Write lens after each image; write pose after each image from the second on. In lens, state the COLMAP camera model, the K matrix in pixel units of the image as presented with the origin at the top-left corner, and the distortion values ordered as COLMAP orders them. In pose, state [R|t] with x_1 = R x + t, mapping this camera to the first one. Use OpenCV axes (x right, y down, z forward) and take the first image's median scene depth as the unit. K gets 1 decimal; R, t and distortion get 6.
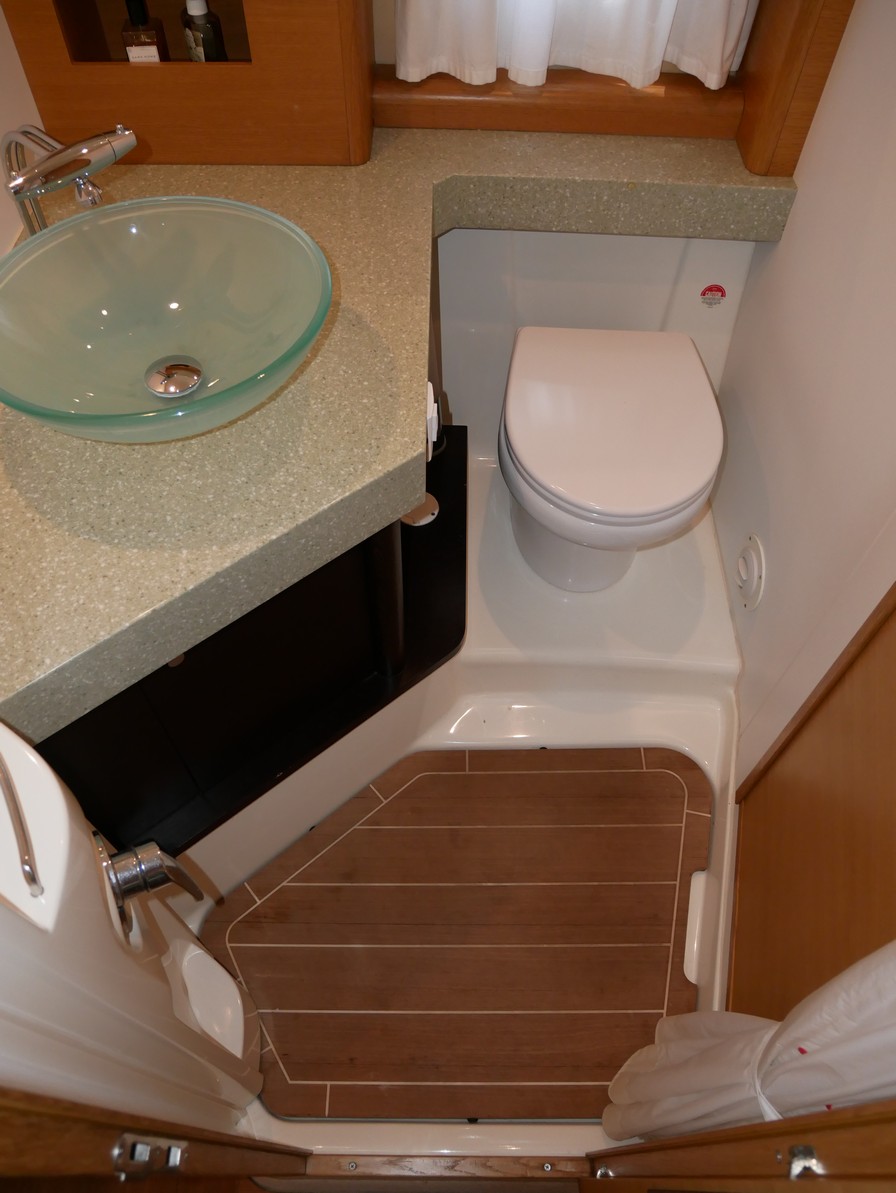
lens RADIAL K [[855.0, 0, 448.0], [0, 855.0, 596.5], [0, 0, 1]] dist [-0.074723, 0.030085]
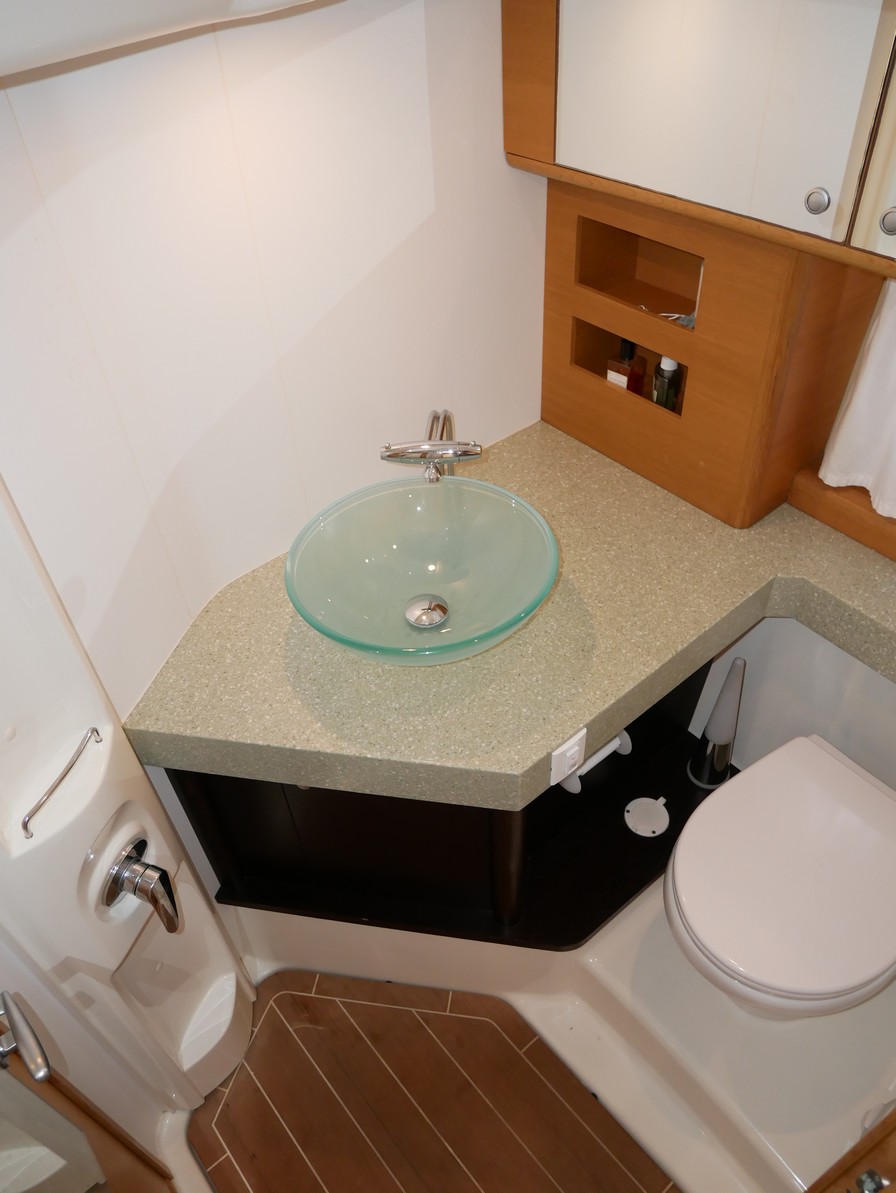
lens RADIAL K [[855.0, 0, 448.0], [0, 855.0, 596.5], [0, 0, 1]] dist [-0.074723, 0.030085]
pose [[0.643809, 0.490745, -0.587094, 0.483481], [-0.593040, 0.804860, 0.022443, -0.343590], [0.483542, 0.333721, 0.809208, -0.063081]]
